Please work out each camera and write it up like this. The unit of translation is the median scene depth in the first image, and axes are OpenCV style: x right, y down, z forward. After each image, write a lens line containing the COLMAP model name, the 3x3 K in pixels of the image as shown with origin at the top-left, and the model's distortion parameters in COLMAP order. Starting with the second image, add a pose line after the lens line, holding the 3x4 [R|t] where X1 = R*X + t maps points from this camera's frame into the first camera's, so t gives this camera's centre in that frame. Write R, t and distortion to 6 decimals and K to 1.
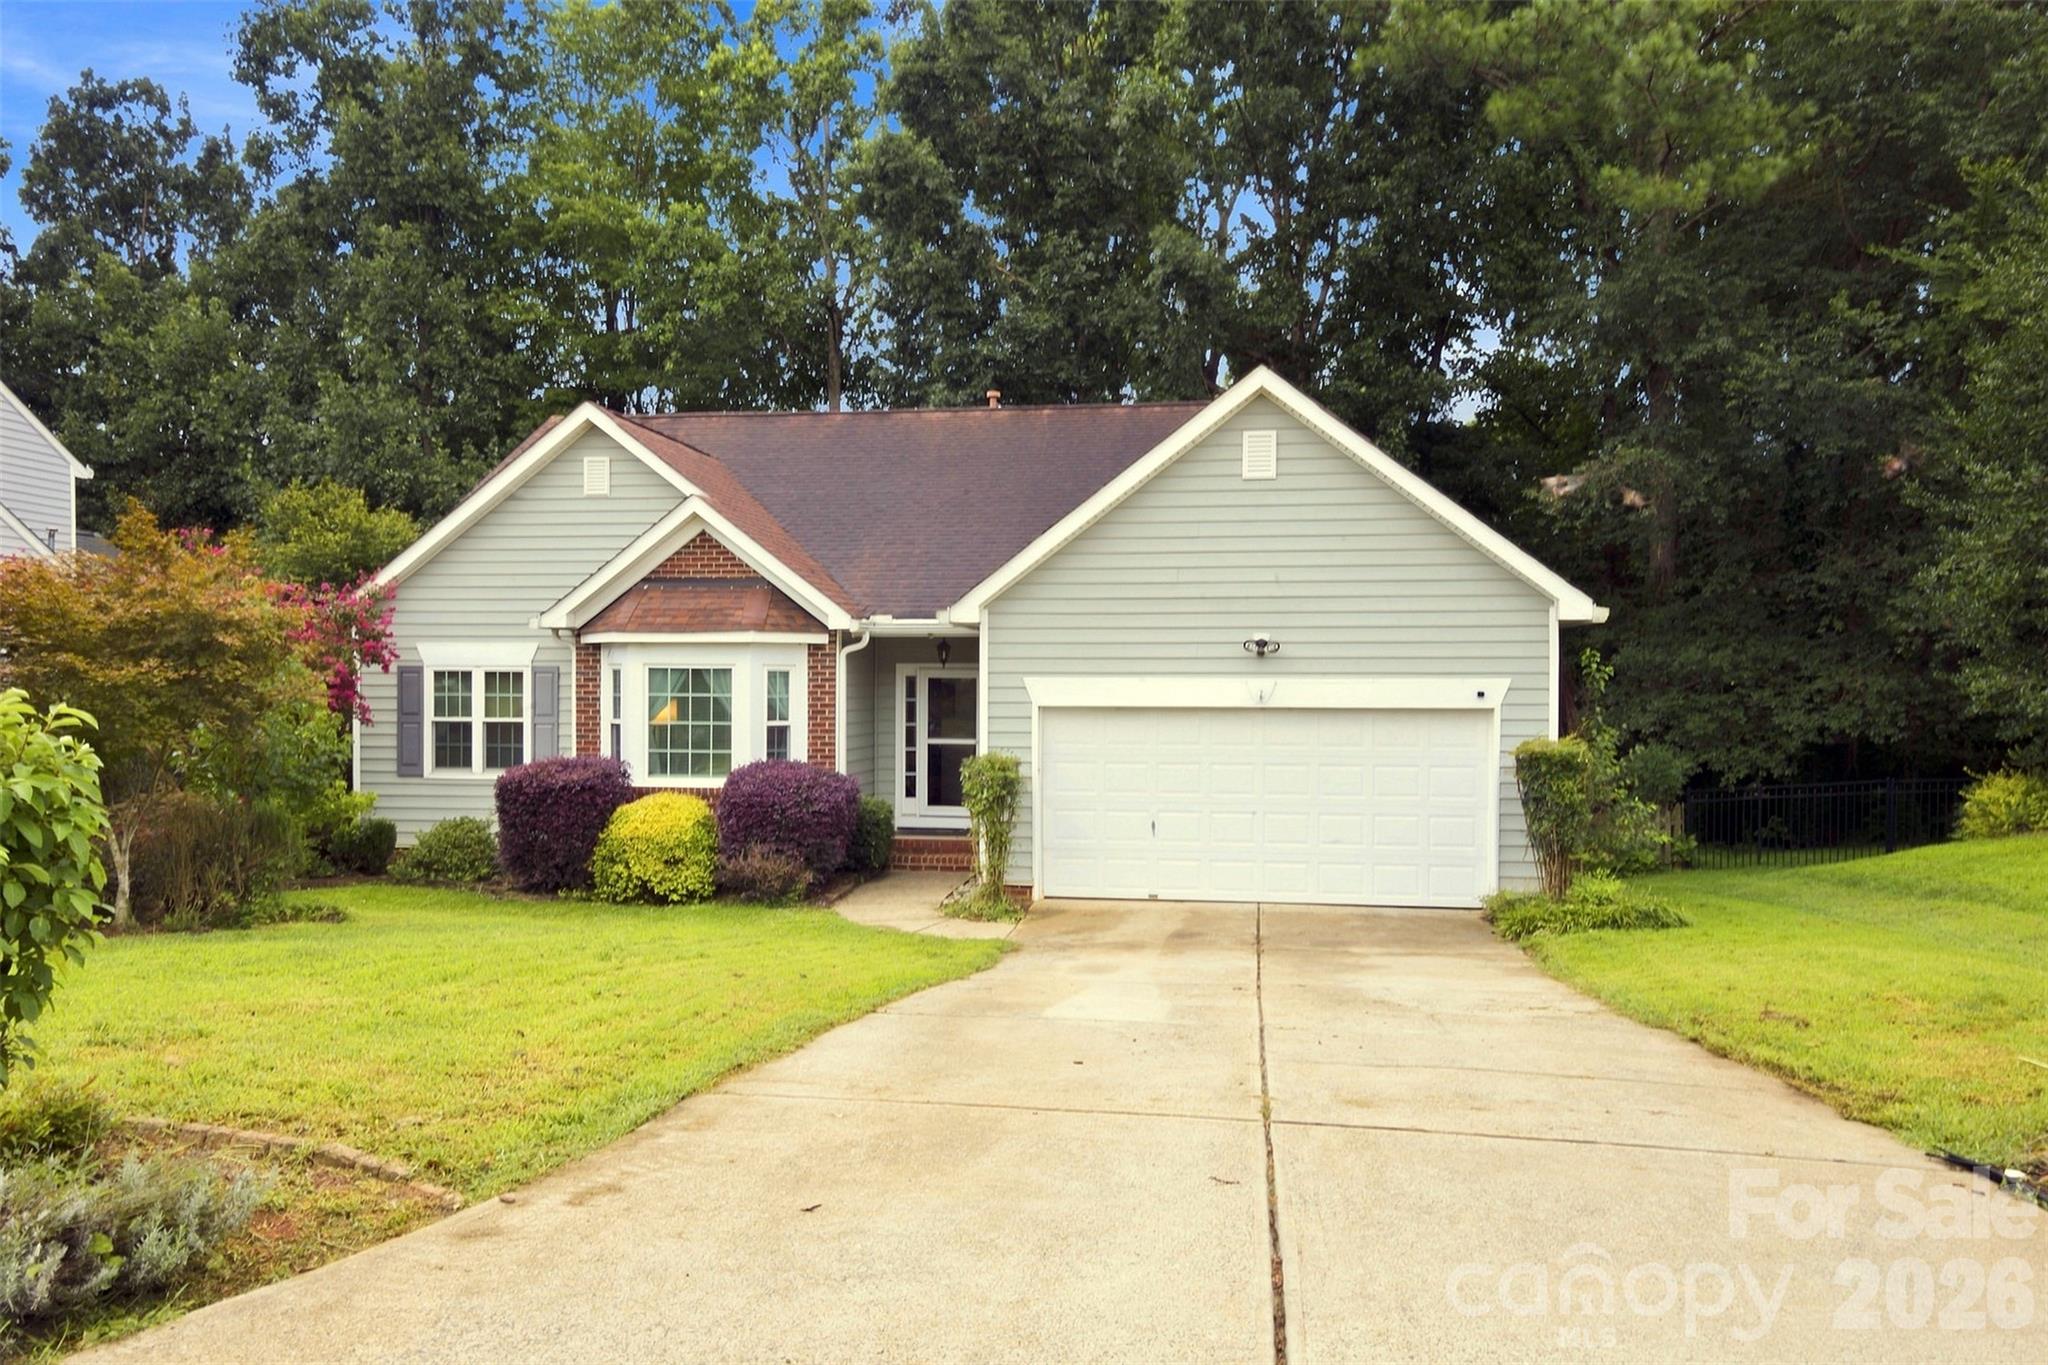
lens RADIAL K [[1591.4, 0, 1017.6], [0, 1591.4, 702.4], [0, 0, 1]] dist [0.058812, 0.011638]
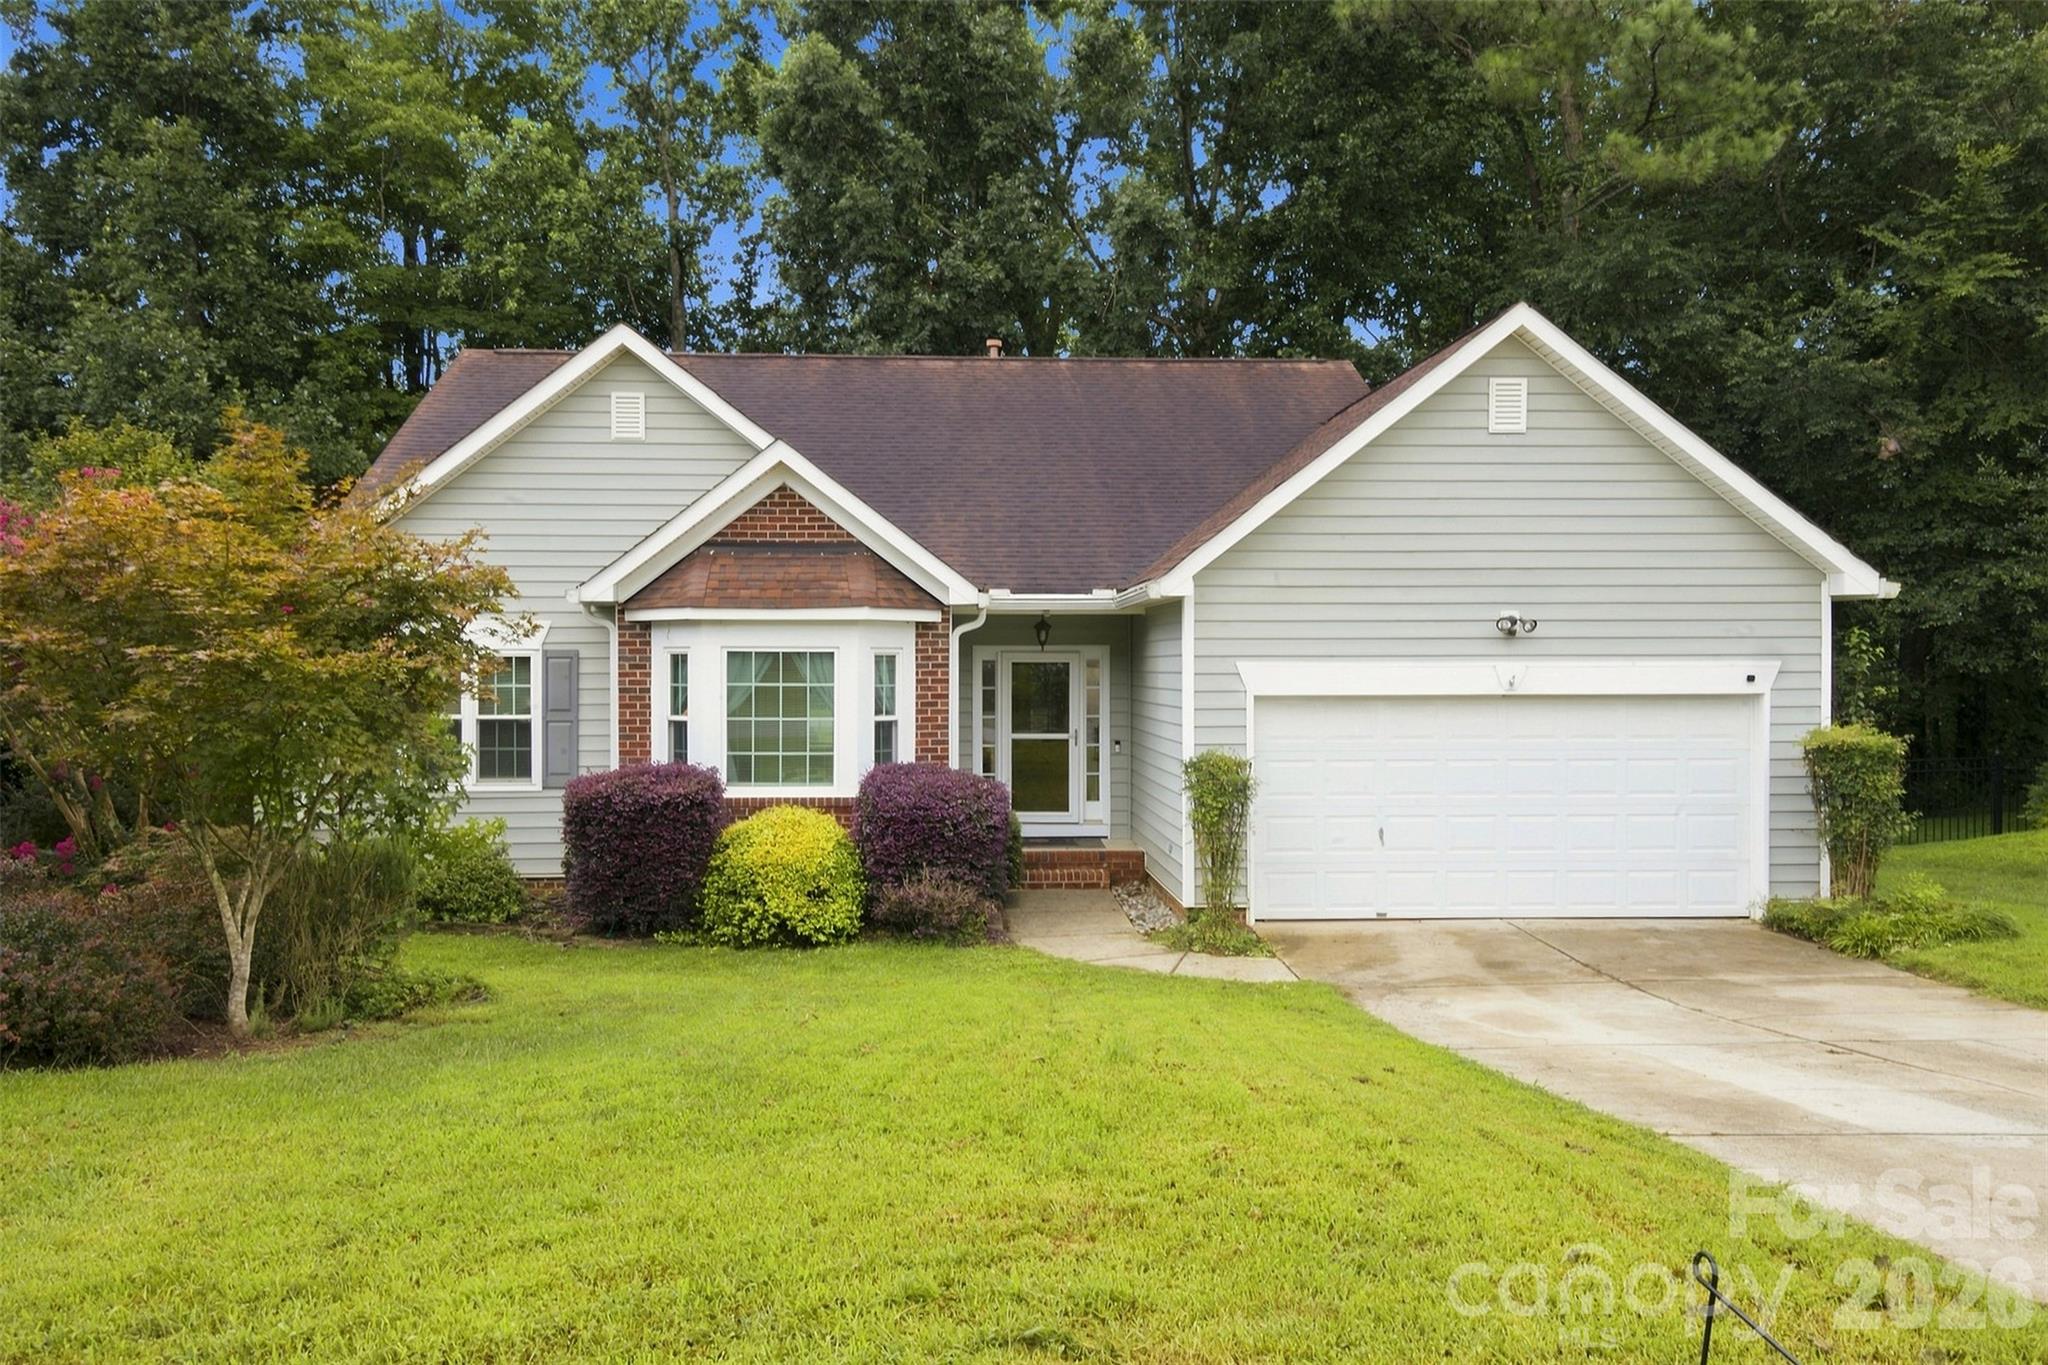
lens RADIAL K [[1591.4, 0, 1029.1], [0, 1591.4, 672.1], [0, 0, 1]] dist [0.058812, 0.011638]
pose [[0.977528, -0.005408, 0.210734, -0.251015], [0.007018, 0.999952, -0.006891, -0.004494], [-0.210687, 0.008215, 0.977519, 0.173346]]
